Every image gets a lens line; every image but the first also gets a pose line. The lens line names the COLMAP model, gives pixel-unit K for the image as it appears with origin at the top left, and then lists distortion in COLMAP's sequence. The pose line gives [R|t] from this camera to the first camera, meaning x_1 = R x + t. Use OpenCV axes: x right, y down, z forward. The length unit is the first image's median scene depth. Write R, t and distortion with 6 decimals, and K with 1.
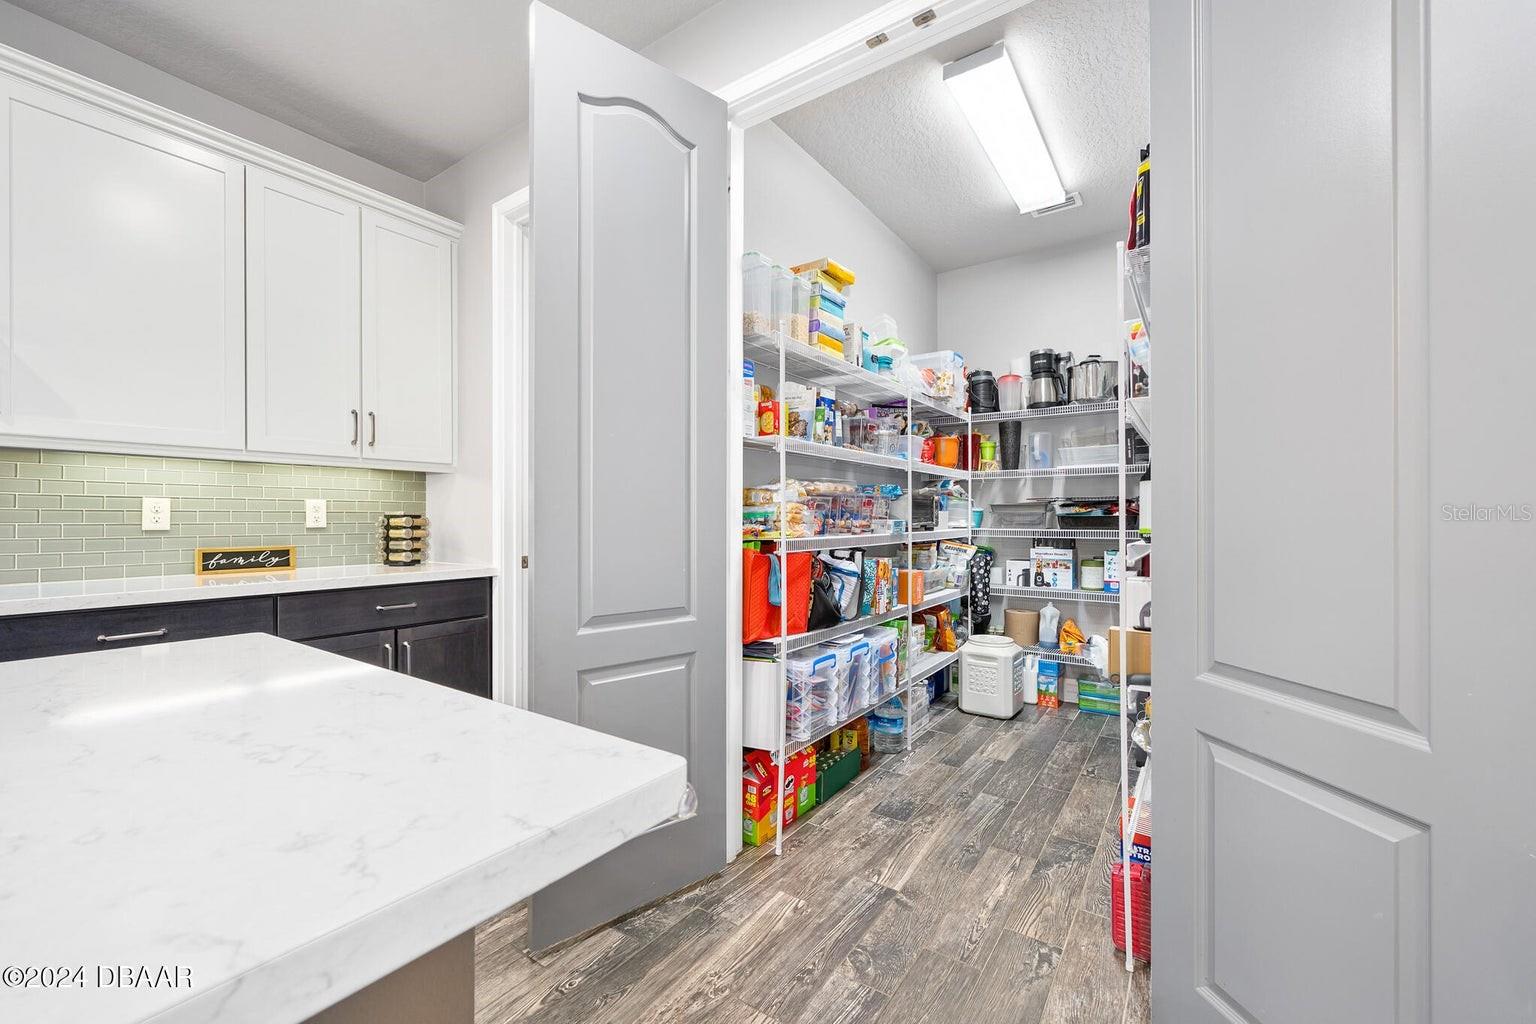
lens RADIAL K [[635.8, 0, 744.2], [0, 635.8, 516.0], [0, 0, 1]] dist [-0.002302, -0.001438]
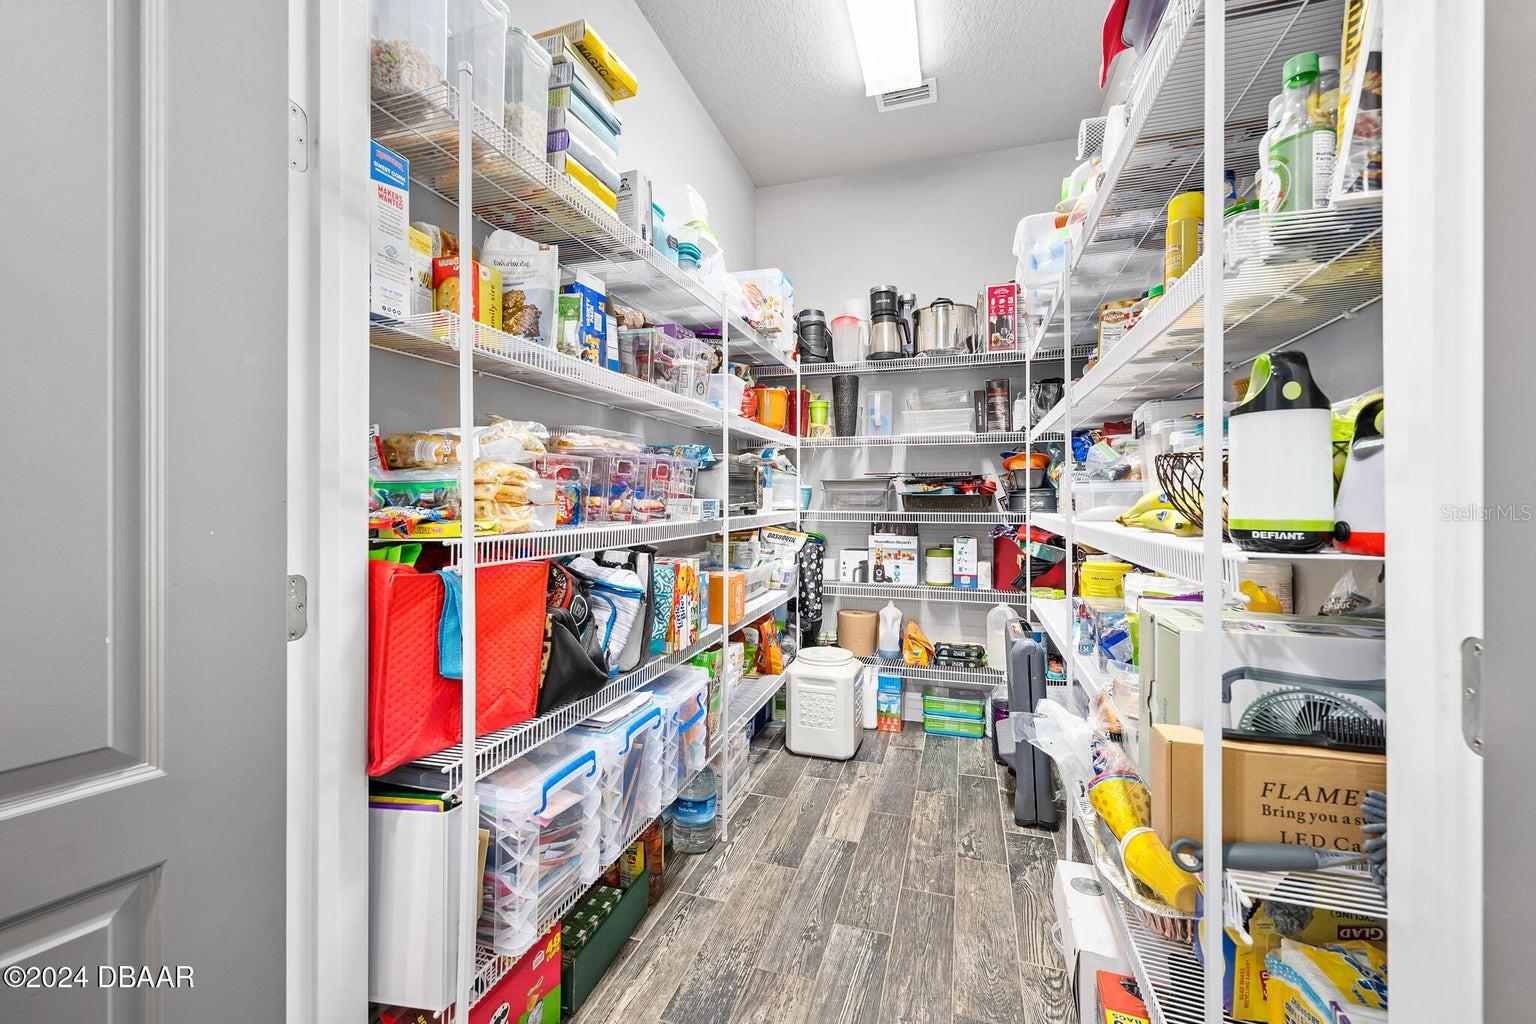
lens RADIAL K [[635.8, 0, 776.6], [0, 635.8, 512.2], [0, 0, 1]] dist [-0.002302, -0.001438]
pose [[0.940540, -0.004921, 0.339647, 0.093150], [-0.003545, 0.999698, 0.024301, 0.003692], [-0.339665, -0.024061, 0.940239, 0.392318]]
